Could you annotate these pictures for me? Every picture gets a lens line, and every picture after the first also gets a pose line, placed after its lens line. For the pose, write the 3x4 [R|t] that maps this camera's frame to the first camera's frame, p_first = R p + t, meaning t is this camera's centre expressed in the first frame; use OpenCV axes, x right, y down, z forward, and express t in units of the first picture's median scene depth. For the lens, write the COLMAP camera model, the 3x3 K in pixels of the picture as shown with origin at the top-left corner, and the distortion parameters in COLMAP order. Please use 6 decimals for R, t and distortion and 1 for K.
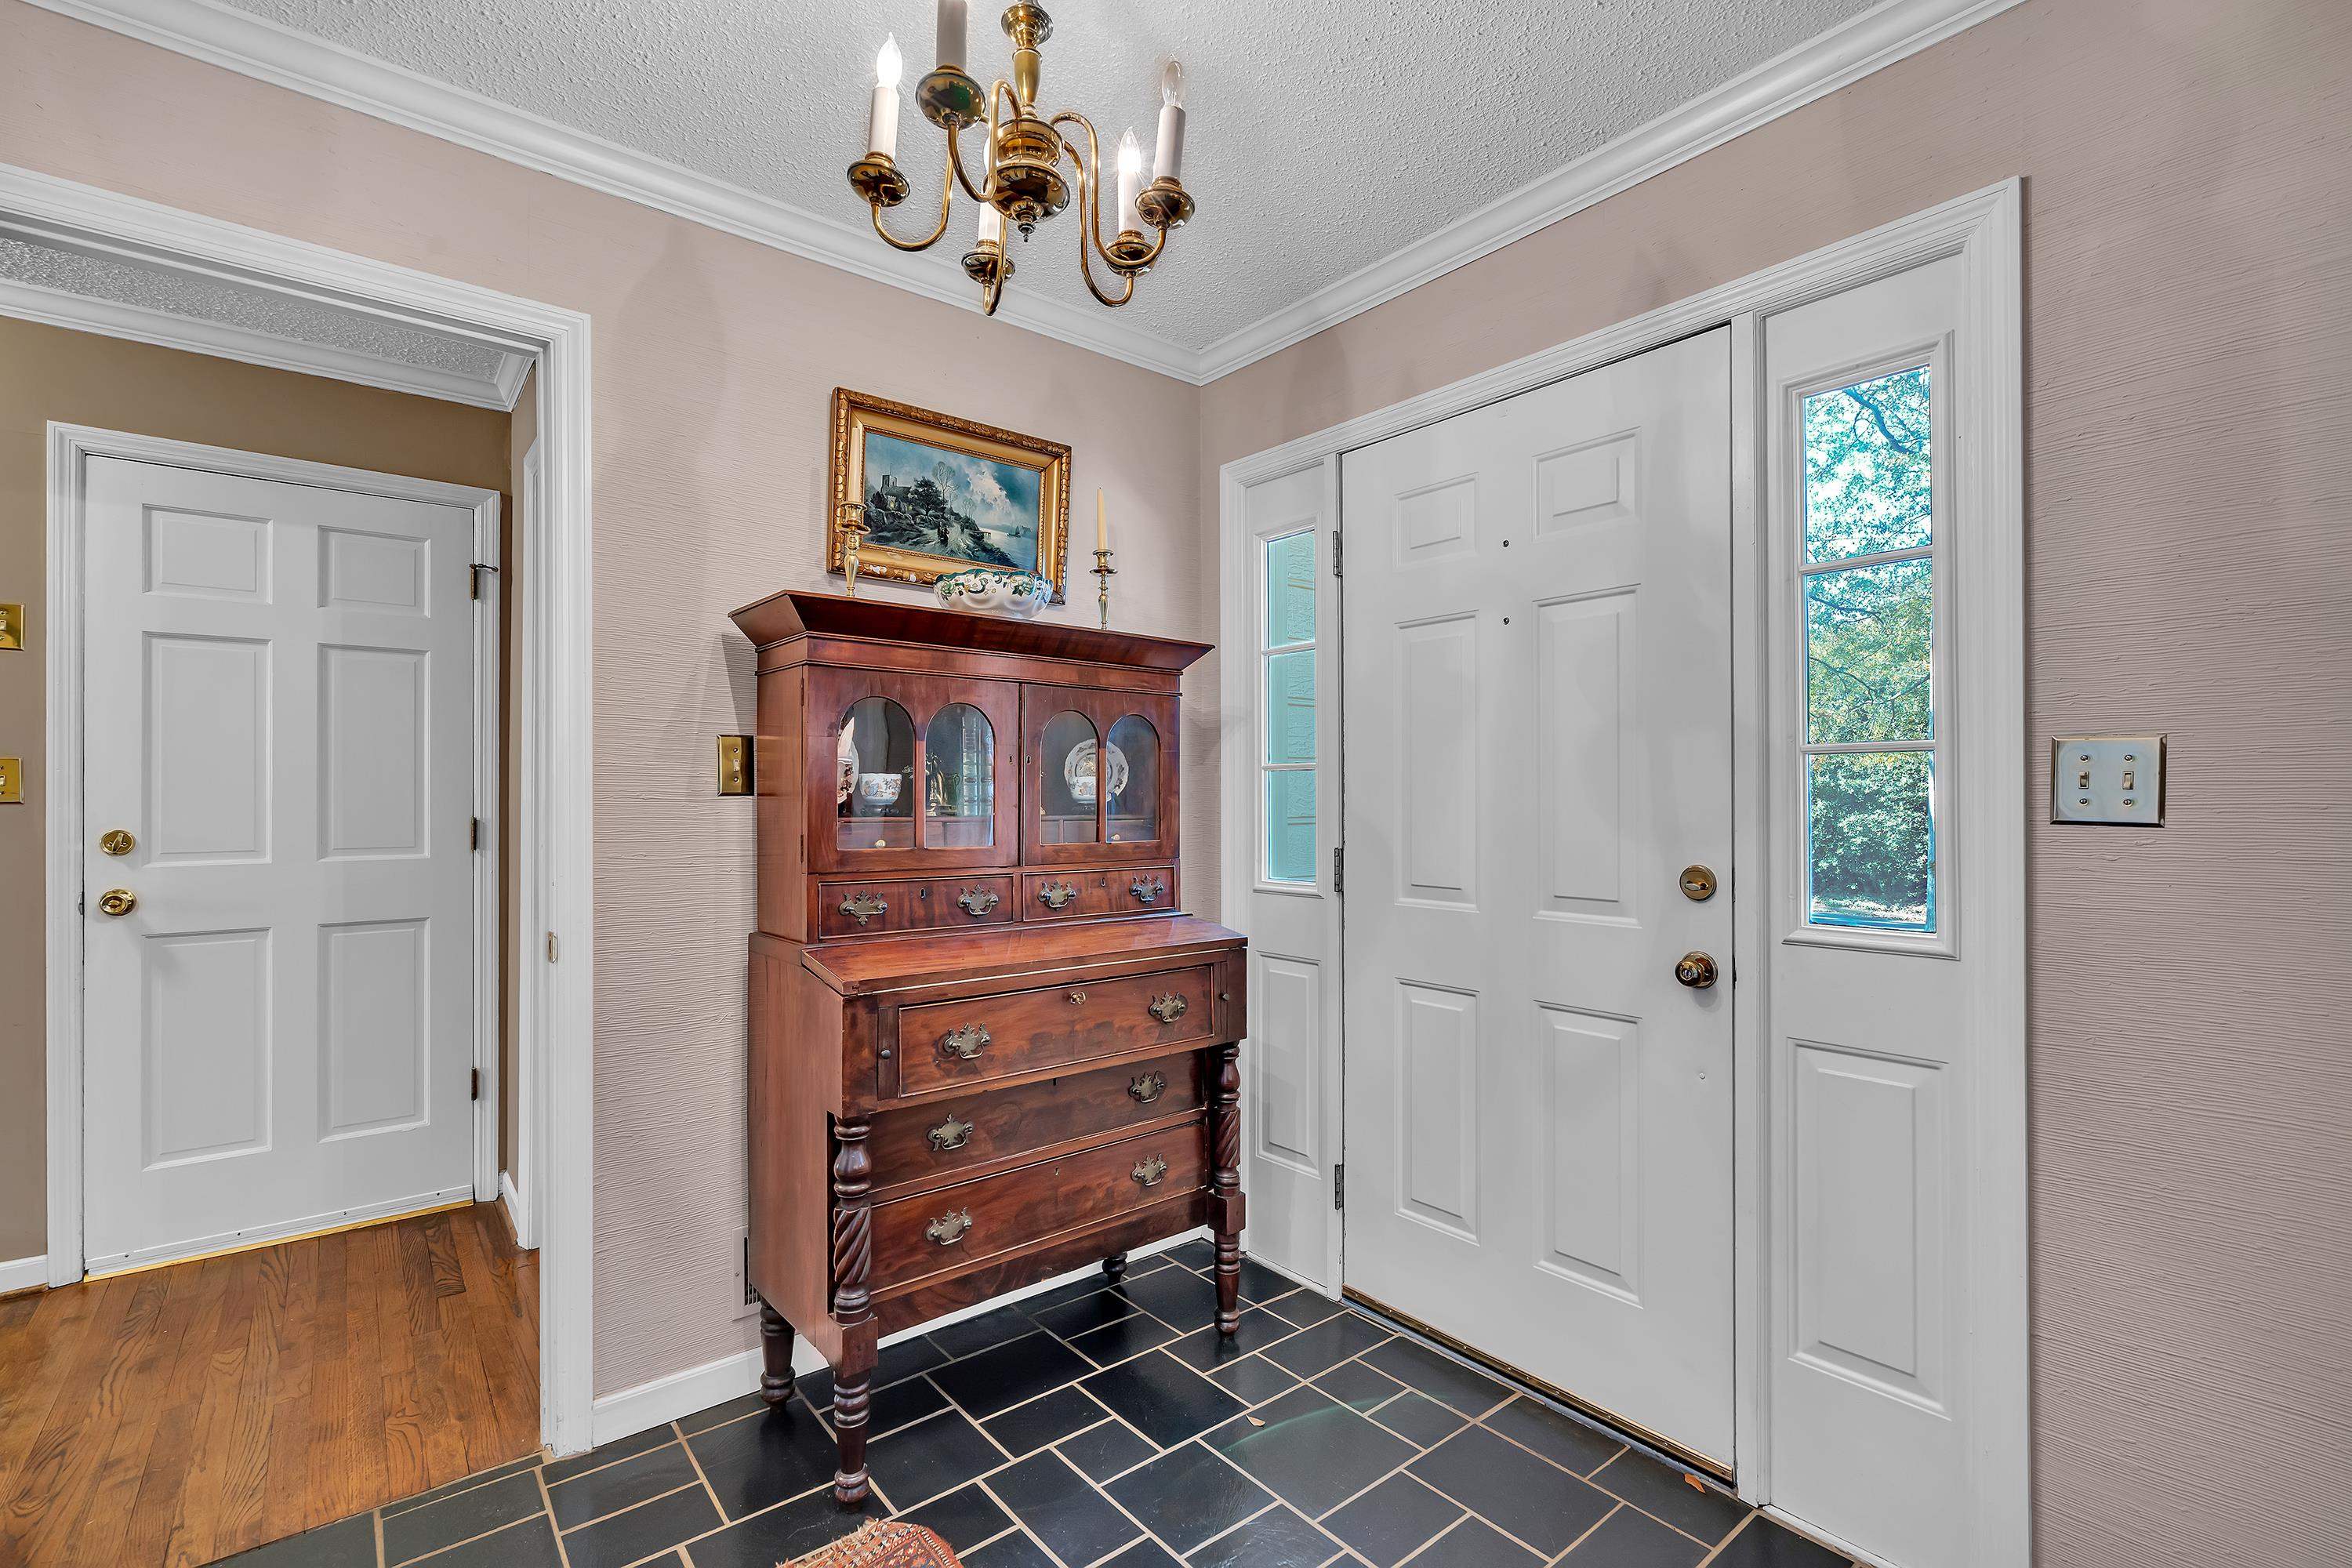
lens RADIAL K [[1052.6, 0, 1173.8], [0, 1052.6, 797.9], [0, 0, 1]] dist [-0.008407, 0.003569]
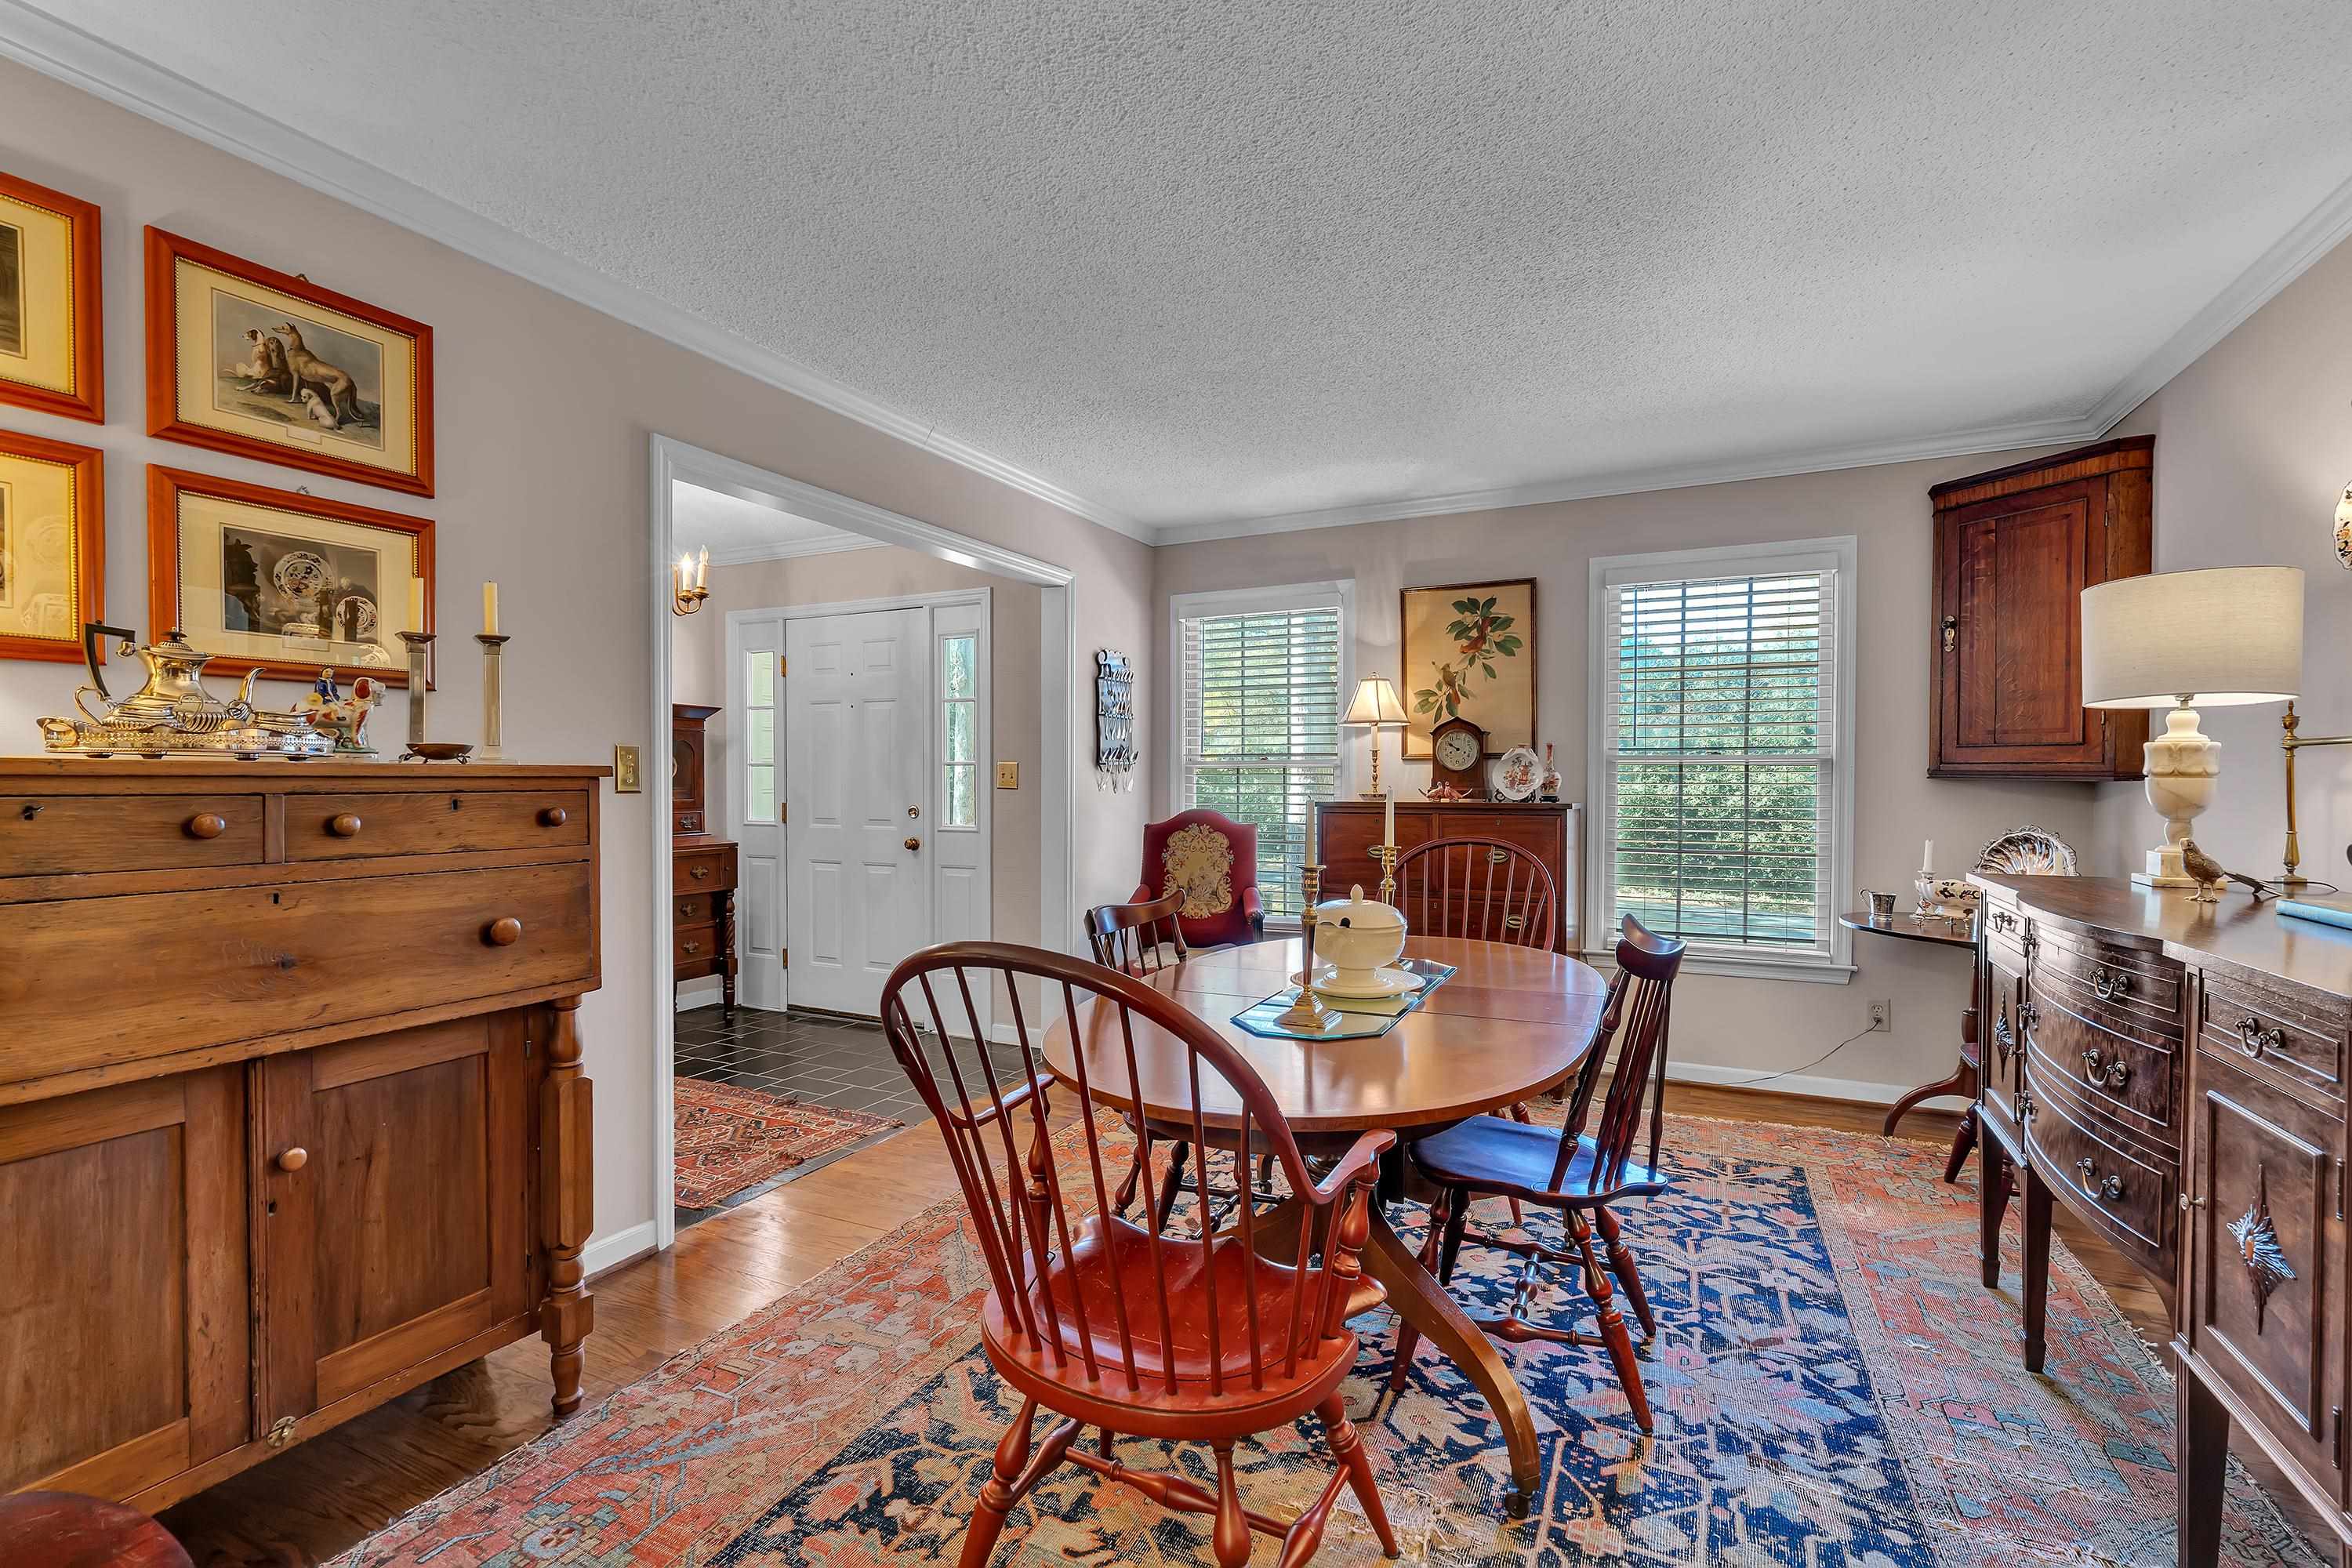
lens RADIAL K [[1052.6, 0, 1171.0], [0, 1052.6, 797.3], [0, 0, 1]] dist [-0.008407, 0.003569]
pose [[0.909821, -0.004674, 0.414975, -0.018389], [-0.003594, 0.999810, 0.019141, -0.007716], [-0.414985, -0.018907, 0.909632, -1.382295]]
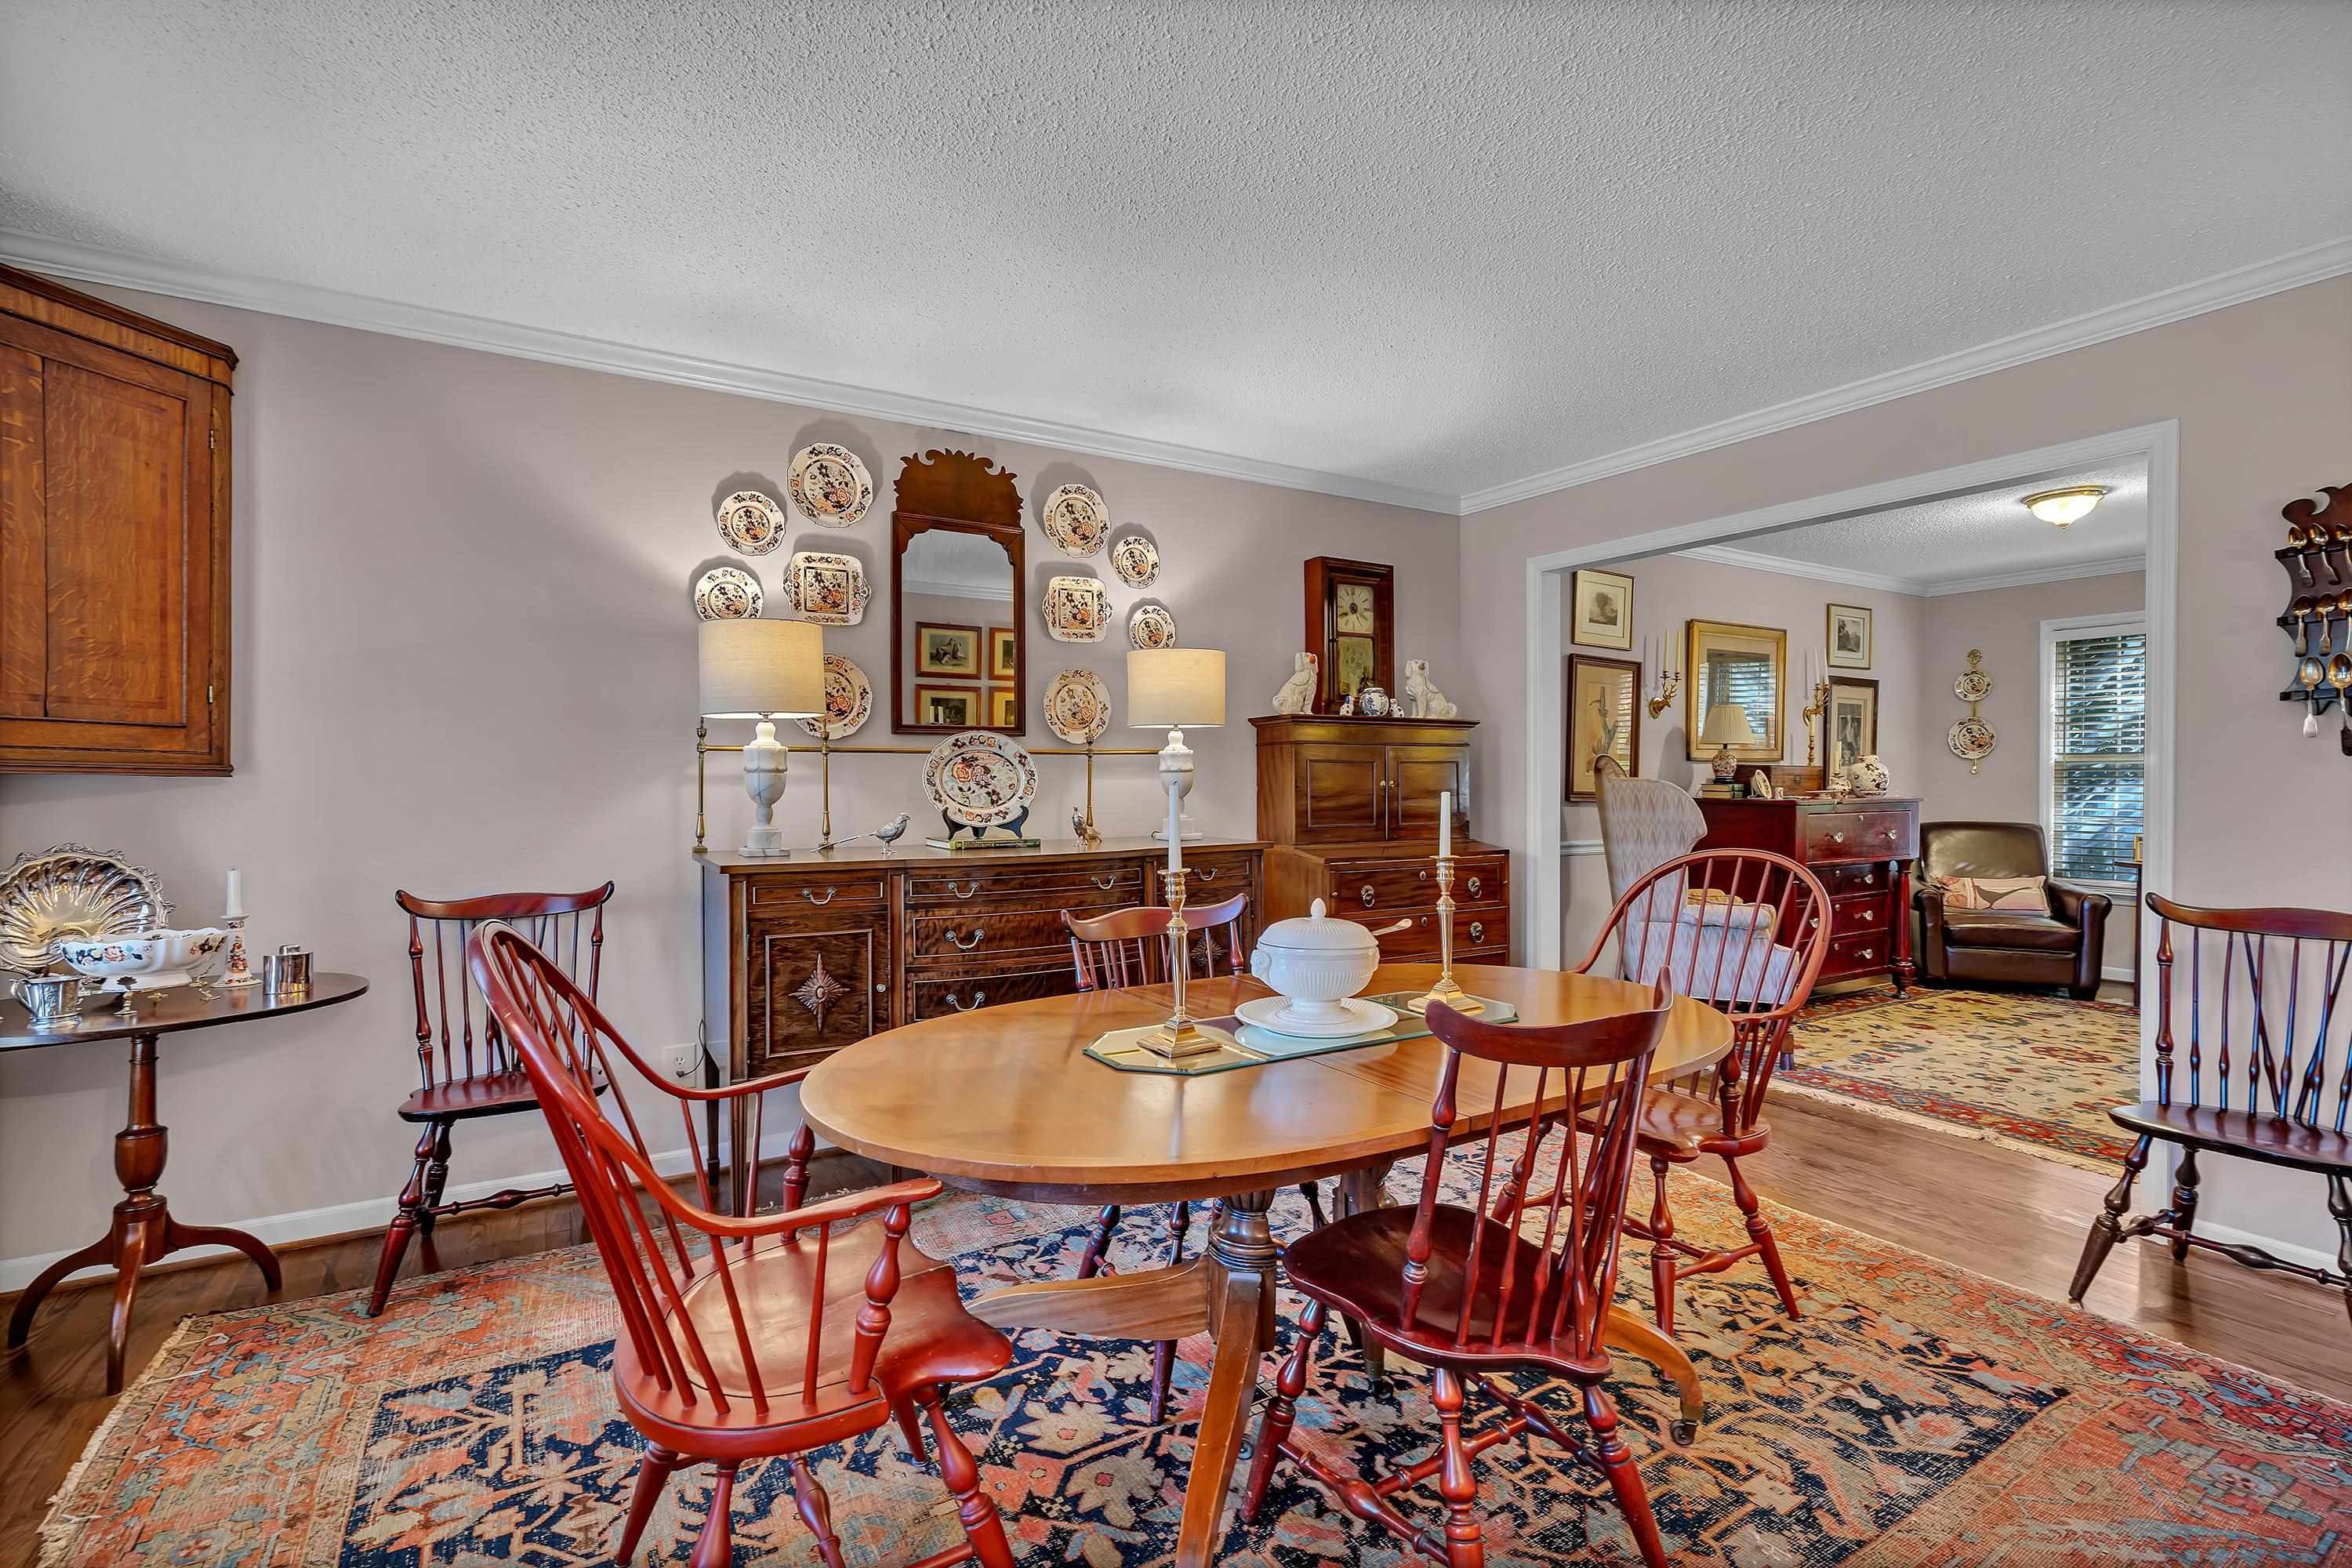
lens RADIAL K [[1052.6, 0, 1170.2], [0, 1052.6, 791.9], [0, 0, 1]] dist [-0.008407, 0.003569]
pose [[-0.988370, 0.001033, 0.152063, 0.533672], [0.002454, 0.999955, 0.009160, 0.001167], [-0.152047, 0.009427, -0.988328, 0.258201]]
